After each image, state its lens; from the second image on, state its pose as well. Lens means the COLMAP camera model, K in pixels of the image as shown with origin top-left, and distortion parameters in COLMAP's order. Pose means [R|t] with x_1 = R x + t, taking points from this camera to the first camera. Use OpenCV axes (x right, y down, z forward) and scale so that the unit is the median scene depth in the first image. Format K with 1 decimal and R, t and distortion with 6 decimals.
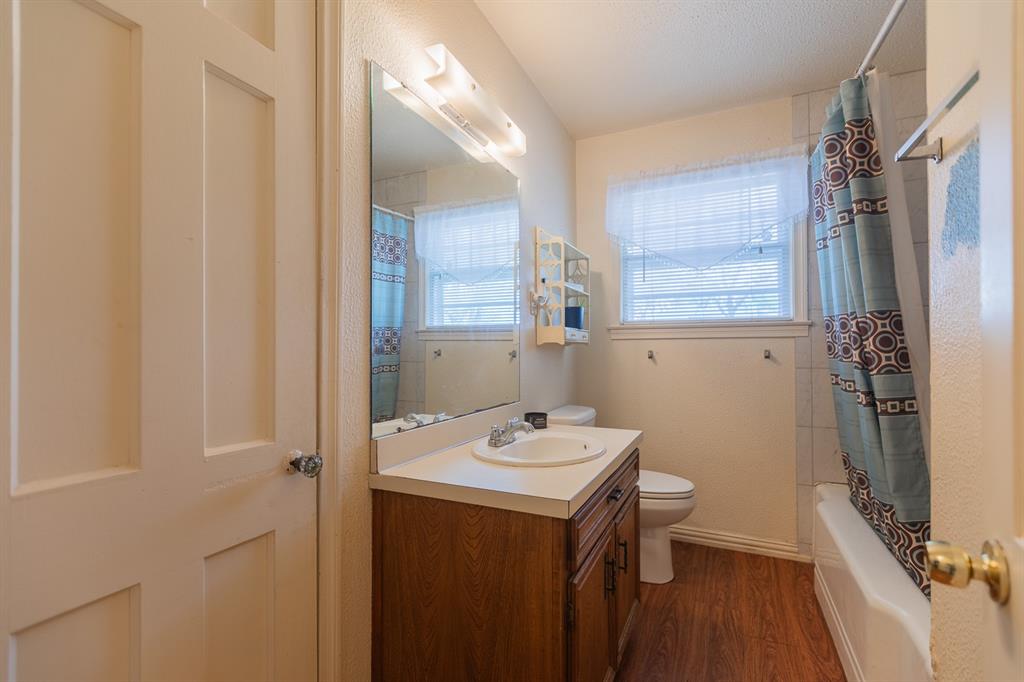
lens RADIAL K [[478.0, 0, 512.0], [0, 478.0, 341.0], [0, 0, 1]] dist [0.013100, -0.000640]
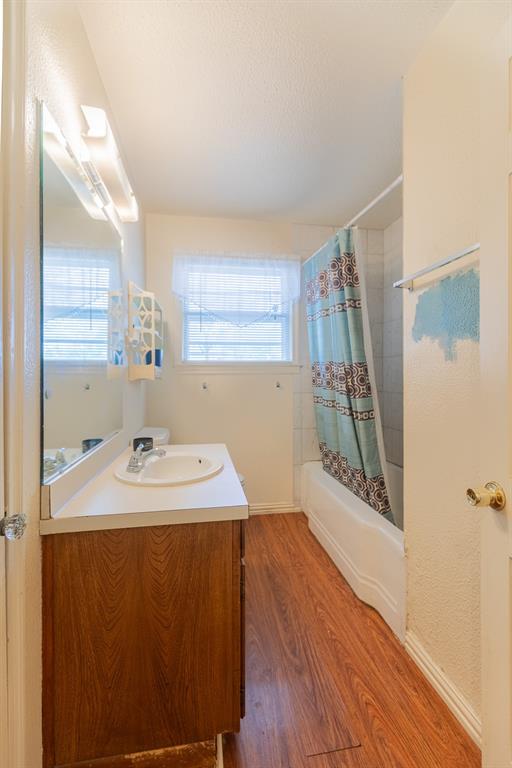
lens RADIAL K [[358.5, 0, 280.6], [0, 358.5, 372.1], [0, 0, 1]] dist [0.013100, -0.000640]
pose [[0.811866, 0.006487, 0.583807, -0.233939], [-0.009534, 0.999952, 0.002148, -0.025216], [-0.583765, -0.007310, 0.811889, 0.075291]]
